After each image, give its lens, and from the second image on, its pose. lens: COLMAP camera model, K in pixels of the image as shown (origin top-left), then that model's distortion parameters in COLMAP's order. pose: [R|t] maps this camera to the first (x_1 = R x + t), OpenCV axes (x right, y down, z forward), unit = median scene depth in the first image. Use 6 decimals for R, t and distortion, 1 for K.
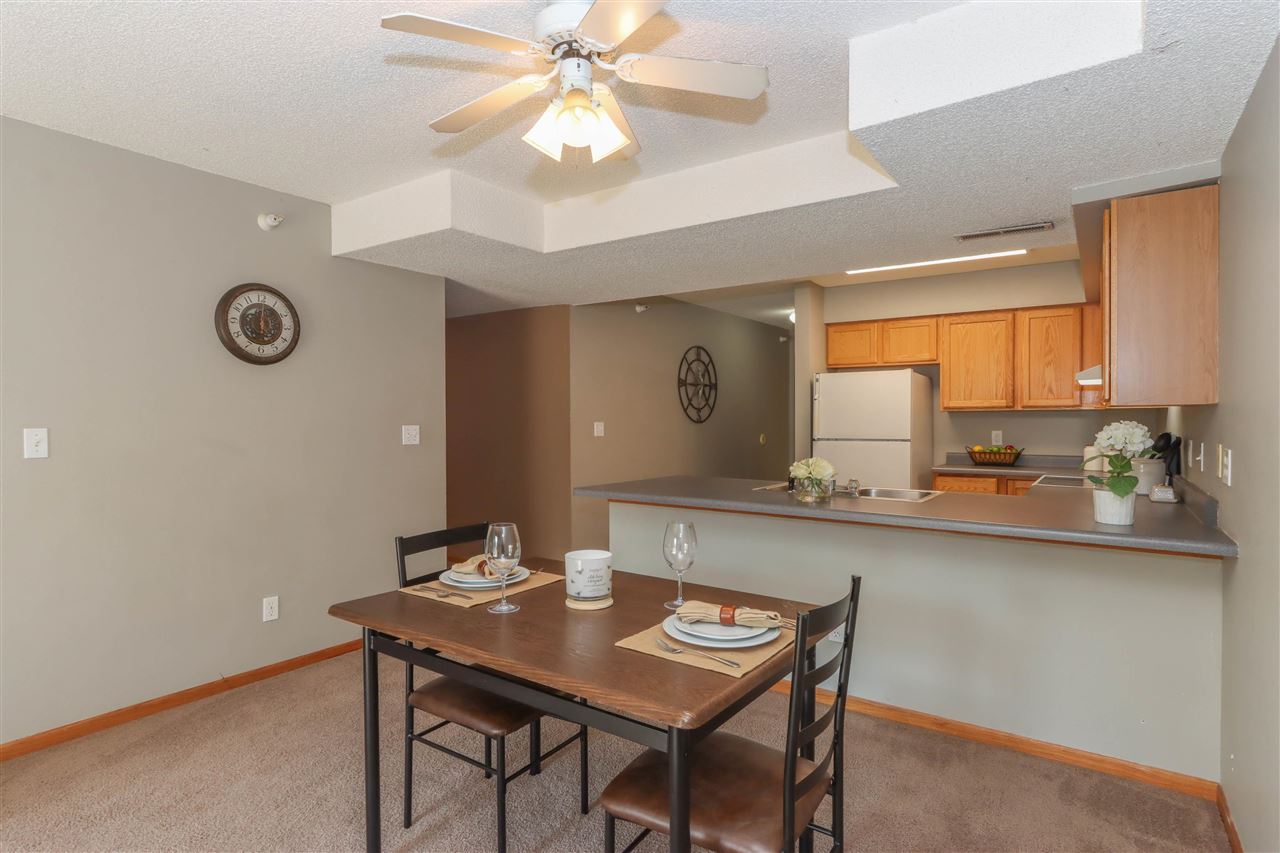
lens RADIAL K [[640.9, 0, 640.0], [0, 640.9, 426.5], [0, 0, 1]] dist [-0.000154, -0.000020]
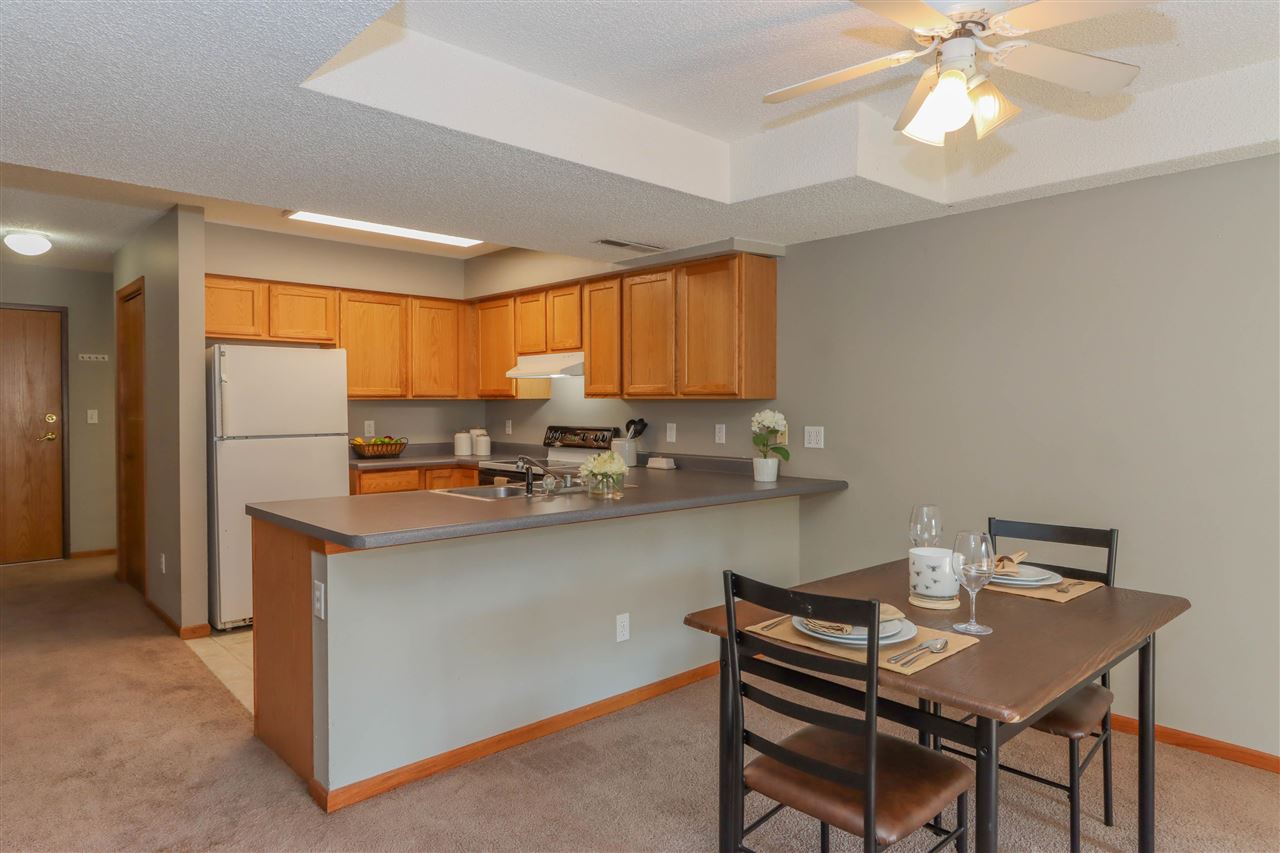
lens RADIAL K [[769.6, 0, 640.0], [0, 769.6, 426.5], [0, 0, 1]] dist [-0.001128, -0.000167]
pose [[0.191273, -0.027147, 0.981161, -0.488323], [0.011195, 0.999613, 0.025475, -0.009678], [-0.981473, 0.006112, 0.191503, 0.425378]]
